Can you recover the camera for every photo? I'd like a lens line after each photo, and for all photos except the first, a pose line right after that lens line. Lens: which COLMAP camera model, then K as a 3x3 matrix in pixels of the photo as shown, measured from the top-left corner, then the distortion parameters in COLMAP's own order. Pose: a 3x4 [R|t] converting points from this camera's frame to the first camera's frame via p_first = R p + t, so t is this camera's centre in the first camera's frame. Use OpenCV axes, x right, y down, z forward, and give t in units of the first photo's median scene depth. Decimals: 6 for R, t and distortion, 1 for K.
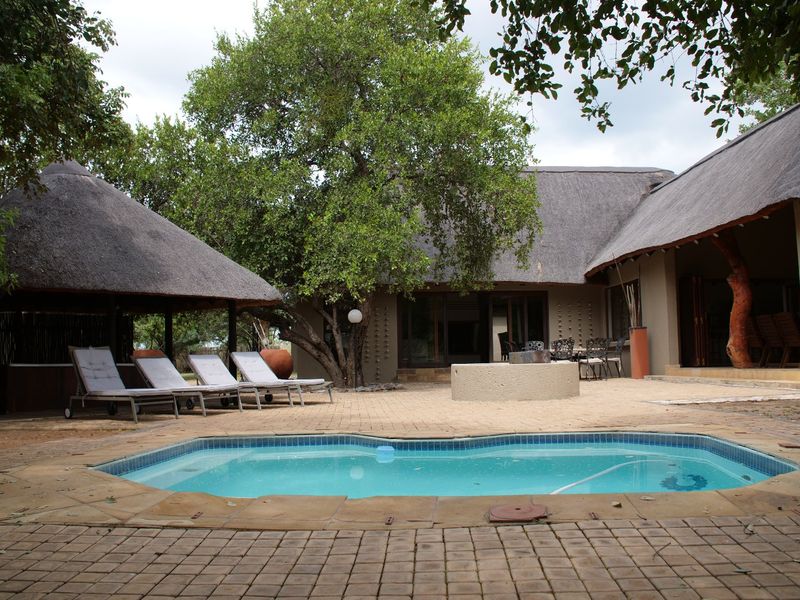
lens RADIAL K [[623.2, 0, 400.0], [0, 623.2, 300.0], [0, 0, 1]] dist [-0.039071, 0.000144]
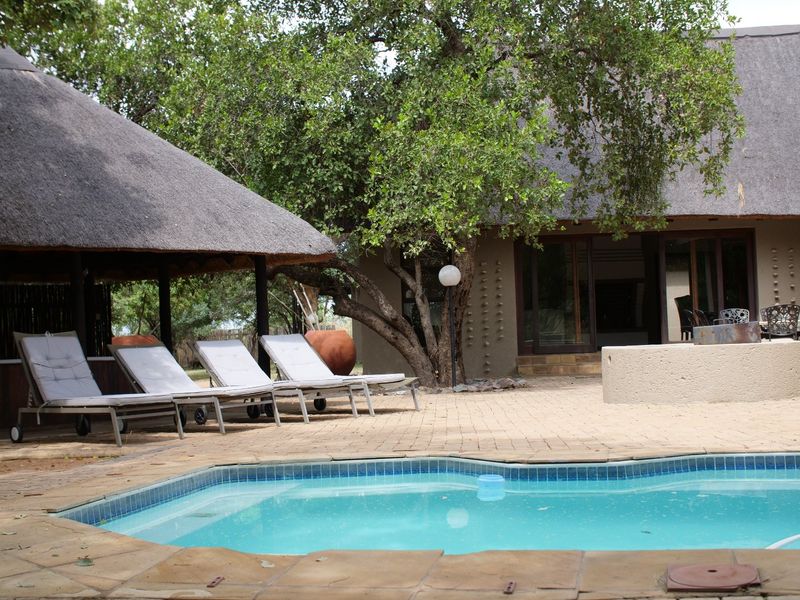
lens RADIAL K [[623.2, 0, 400.0], [0, 623.2, 300.0], [0, 0, 1]] dist [-0.039071, 0.000144]
pose [[0.987247, -0.020190, -0.157912, -0.021880], [0.029780, 0.997837, 0.058605, 0.012036], [0.156387, -0.062560, 0.985713, 0.360851]]
